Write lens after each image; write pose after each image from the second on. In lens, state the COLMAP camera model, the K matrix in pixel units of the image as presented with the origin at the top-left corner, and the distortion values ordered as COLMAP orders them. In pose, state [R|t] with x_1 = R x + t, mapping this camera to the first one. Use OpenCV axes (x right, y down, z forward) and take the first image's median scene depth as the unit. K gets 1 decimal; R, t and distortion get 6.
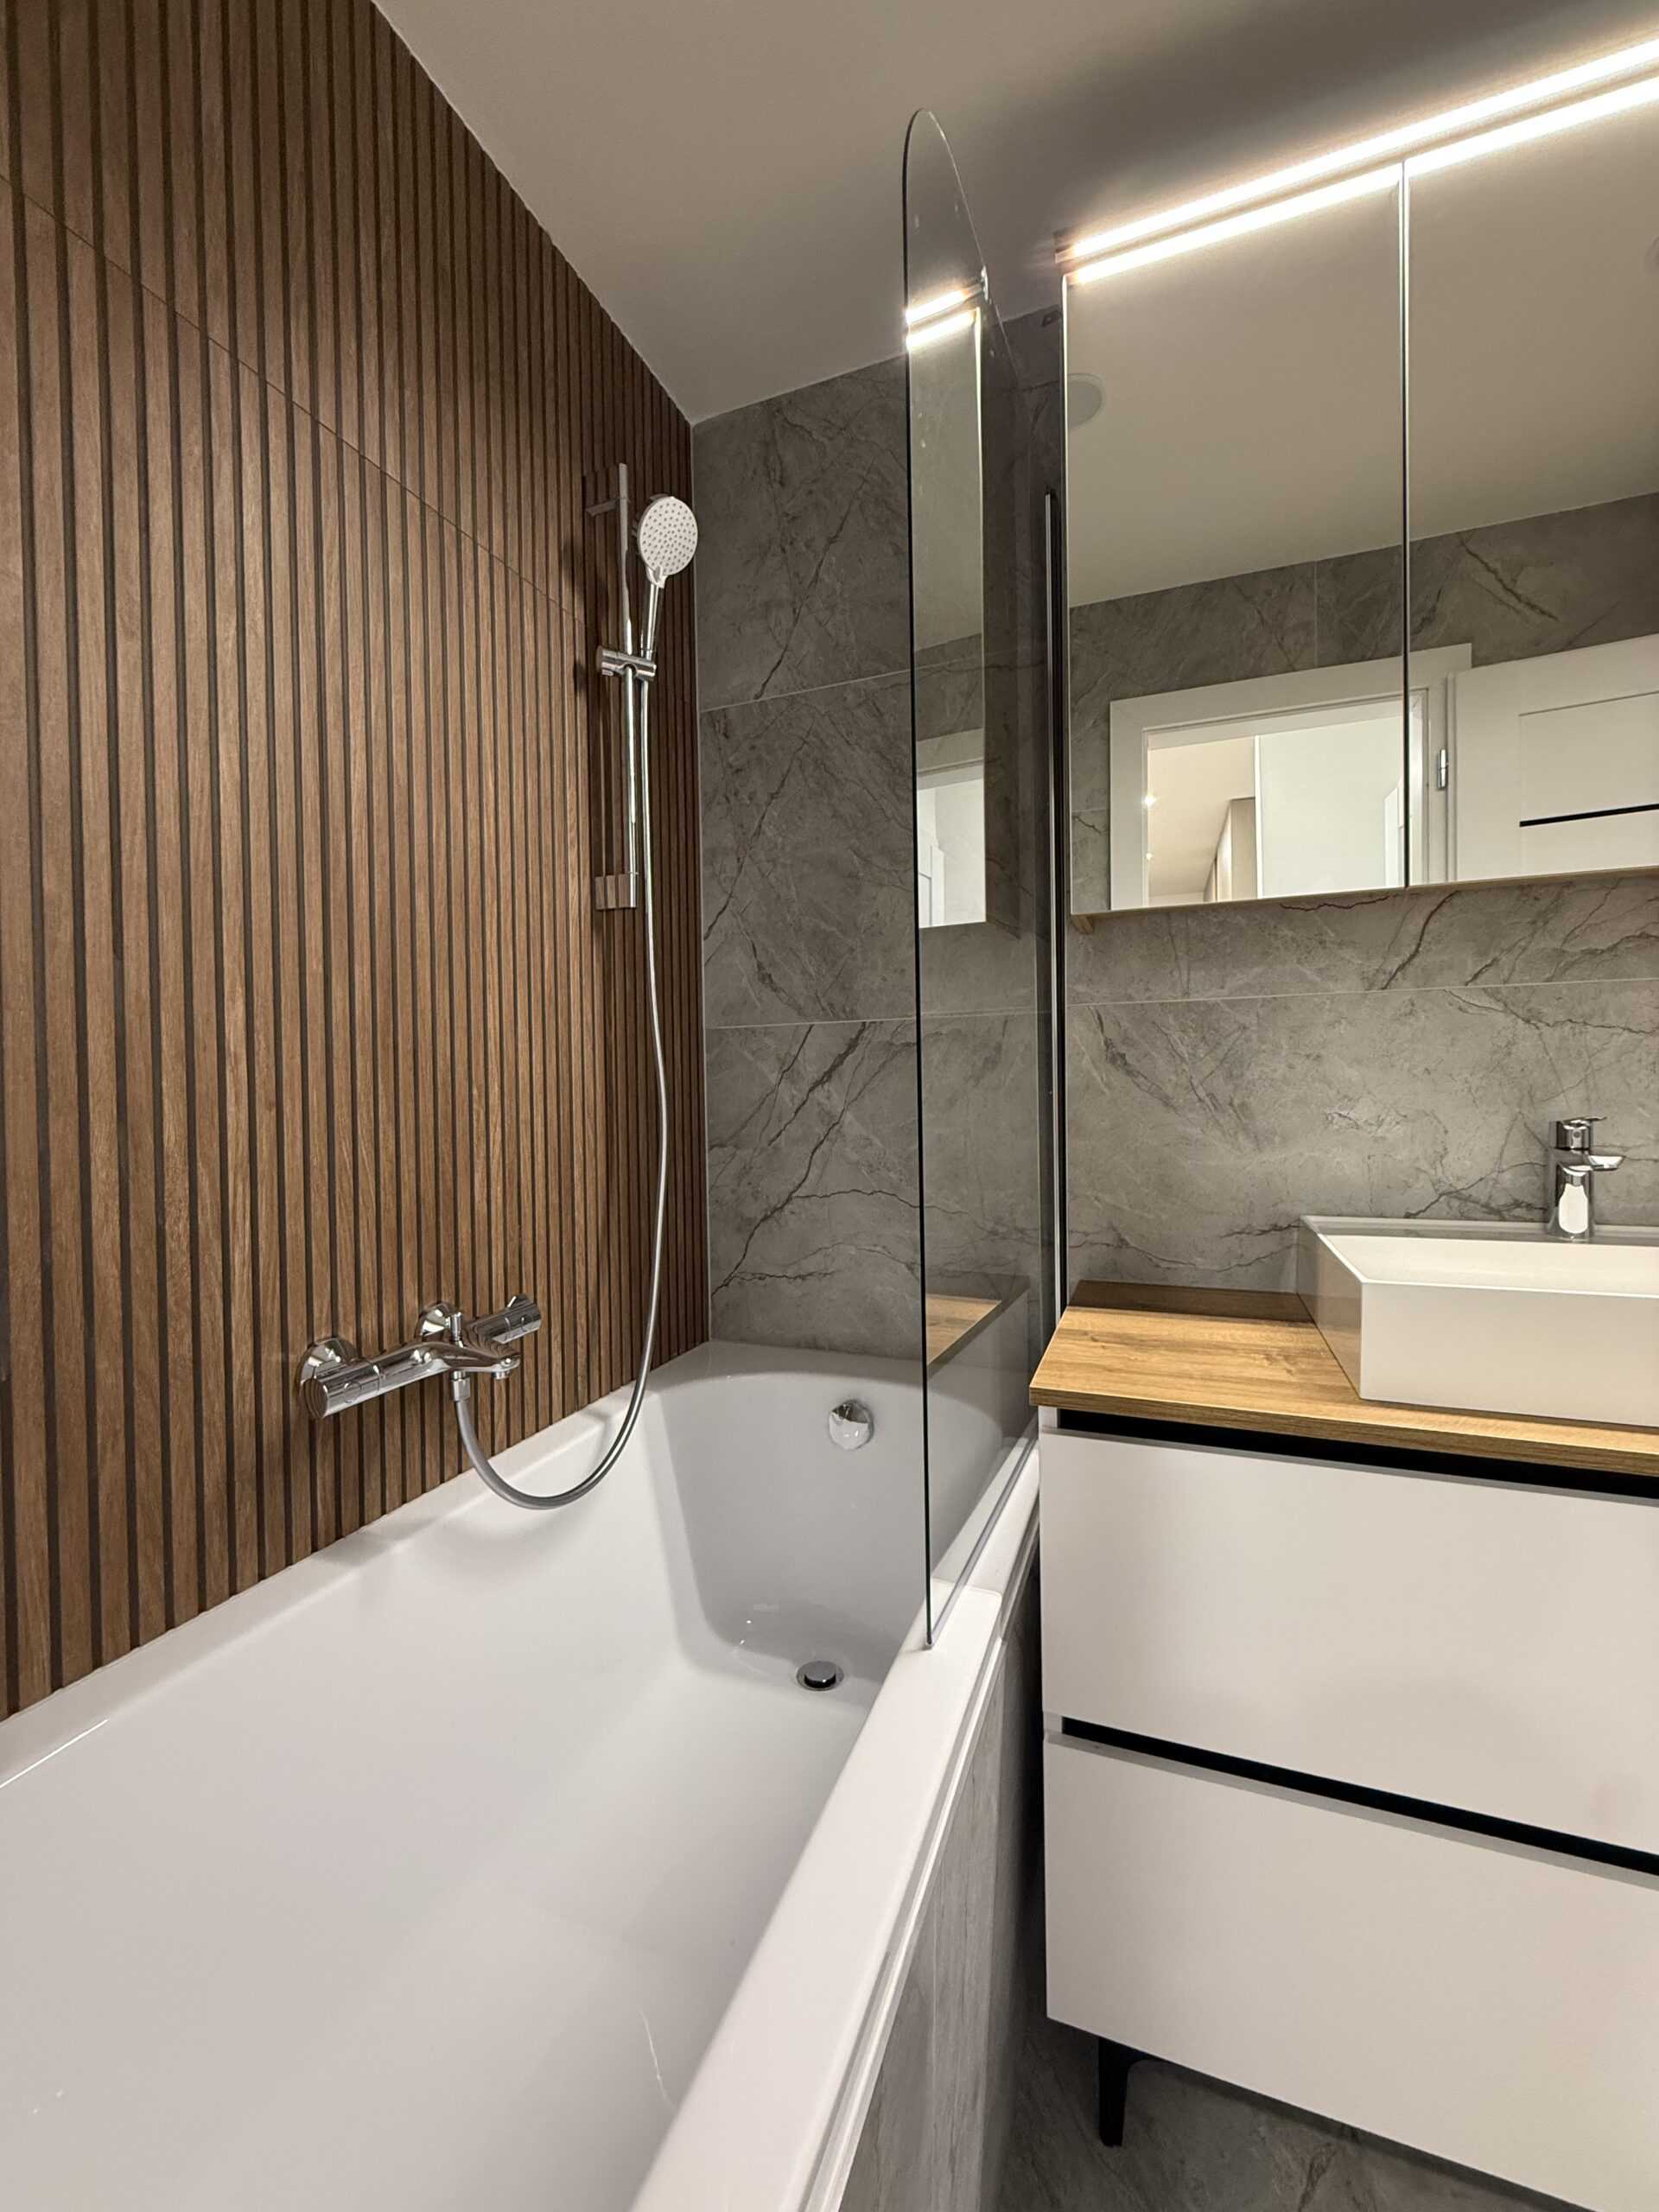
lens RADIAL K [[883.3, 0, 831.8], [0, 883.3, 1102.3], [0, 0, 1]] dist [-0.000177, -0.000019]
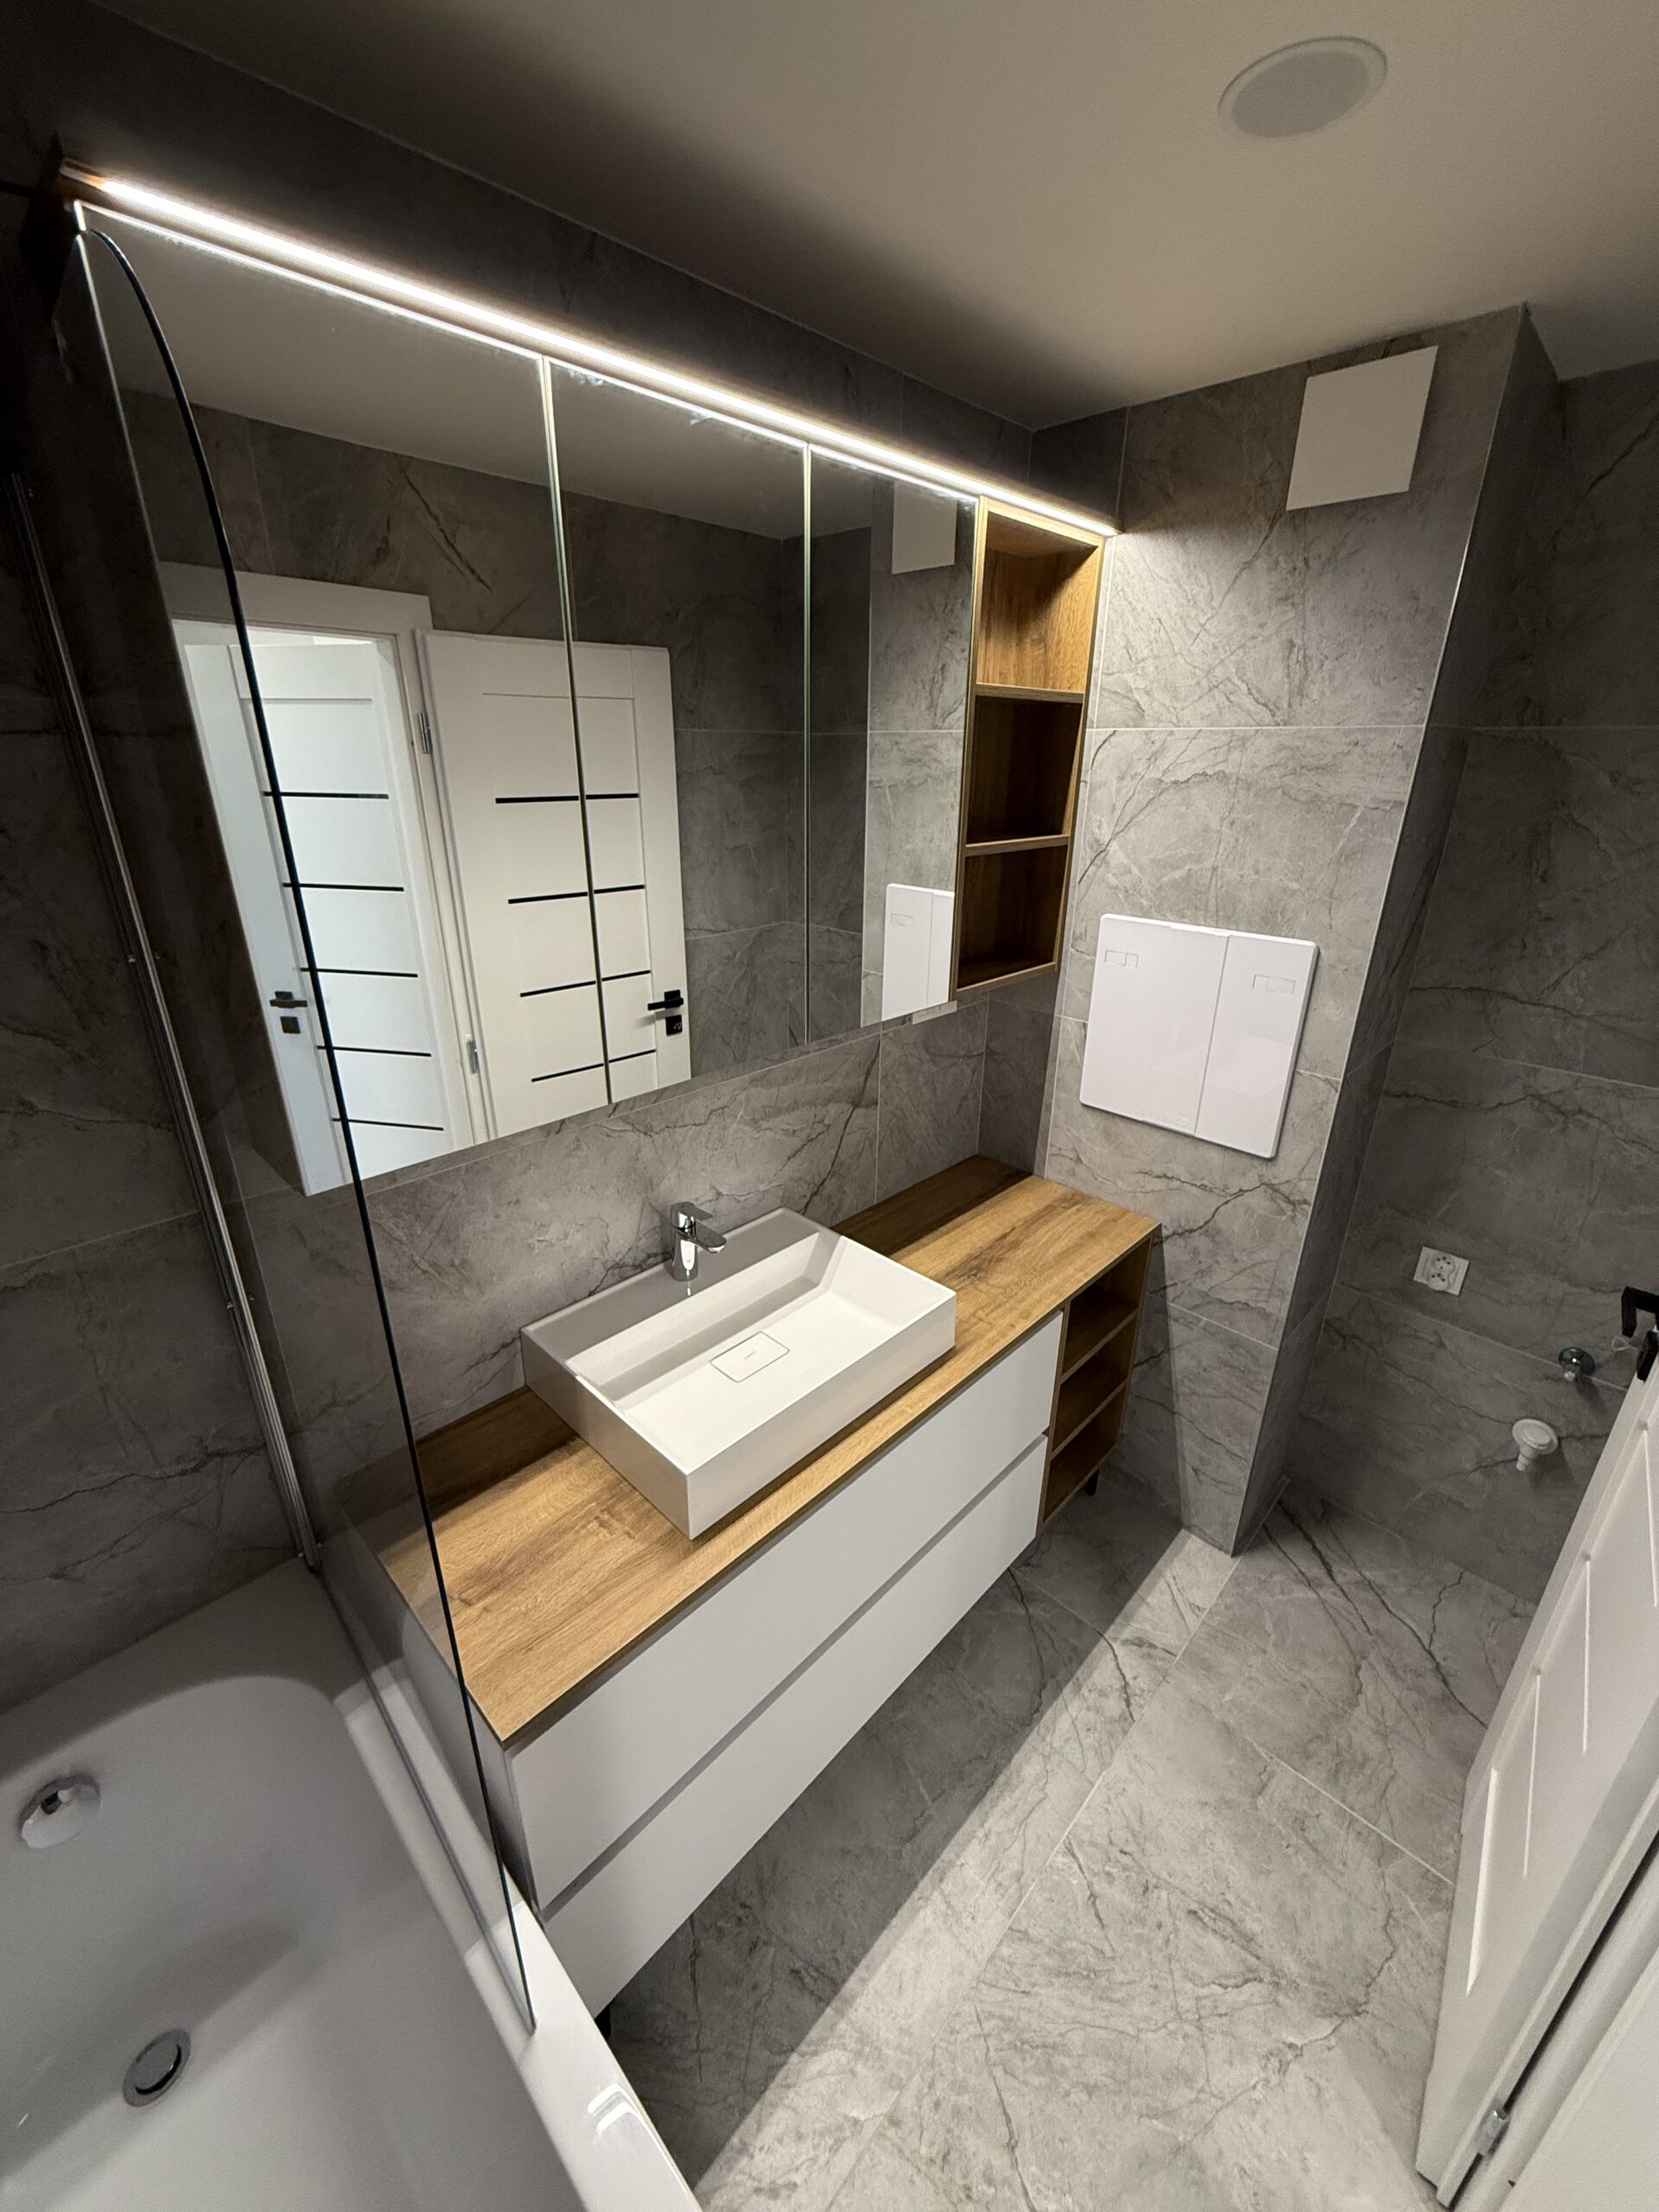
lens RADIAL K [[883.3, 0, 826.6], [0, 883.3, 1105.9], [0, 0, 1]] dist [-0.000177, -0.000019]
pose [[0.394635, -0.324572, 0.859603, -0.213749], [0.001103, 0.935699, 0.352798, -0.570670], [-0.918837, -0.138278, 0.369617, 0.261973]]
